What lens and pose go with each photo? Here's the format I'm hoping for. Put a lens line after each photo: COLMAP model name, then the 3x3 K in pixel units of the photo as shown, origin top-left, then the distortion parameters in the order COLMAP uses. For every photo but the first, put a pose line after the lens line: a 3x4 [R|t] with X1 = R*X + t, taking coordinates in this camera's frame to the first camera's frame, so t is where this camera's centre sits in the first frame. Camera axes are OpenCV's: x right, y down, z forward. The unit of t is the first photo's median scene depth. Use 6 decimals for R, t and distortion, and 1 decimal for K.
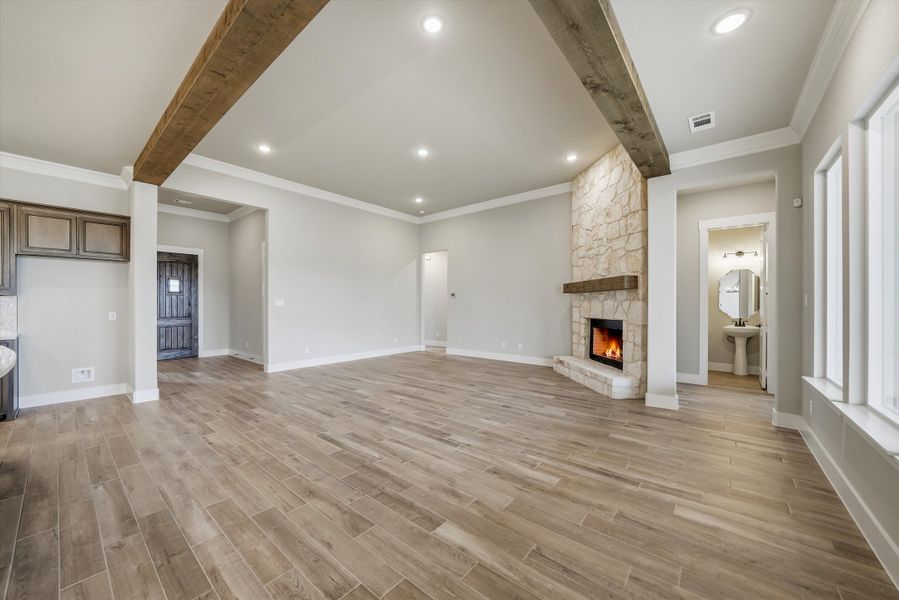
lens RADIAL K [[342.1, 0, 444.8], [0, 342.1, 304.7], [0, 0, 1]] dist [-0.017005, 0.002791]
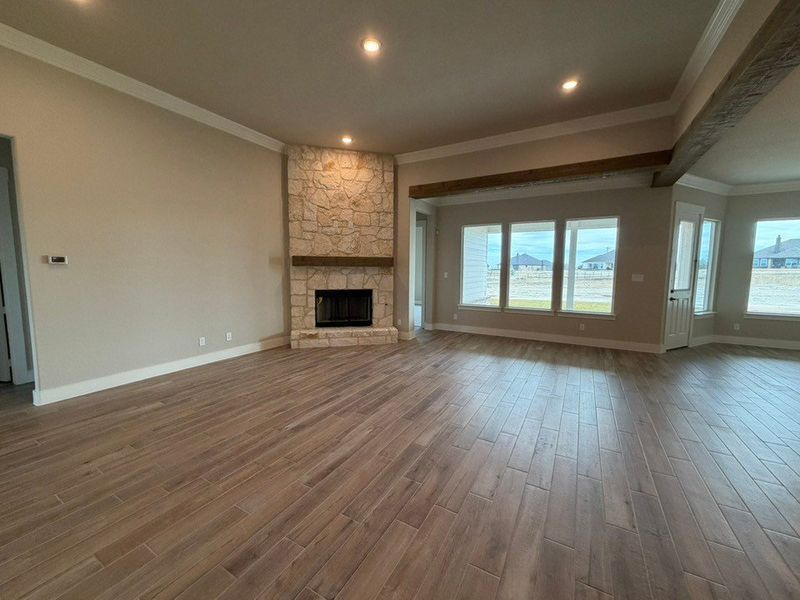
lens RADIAL K [[318.3, 0, 400.3], [0, 318.3, 298.8], [0, 0, 1]] dist [-0.000617, 0.000859]
pose [[-0.191961, -0.094268, 0.976865, -0.757277], [-0.009341, 0.995507, 0.094231, -0.037014], [-0.981358, 0.008963, -0.191979, 1.158122]]
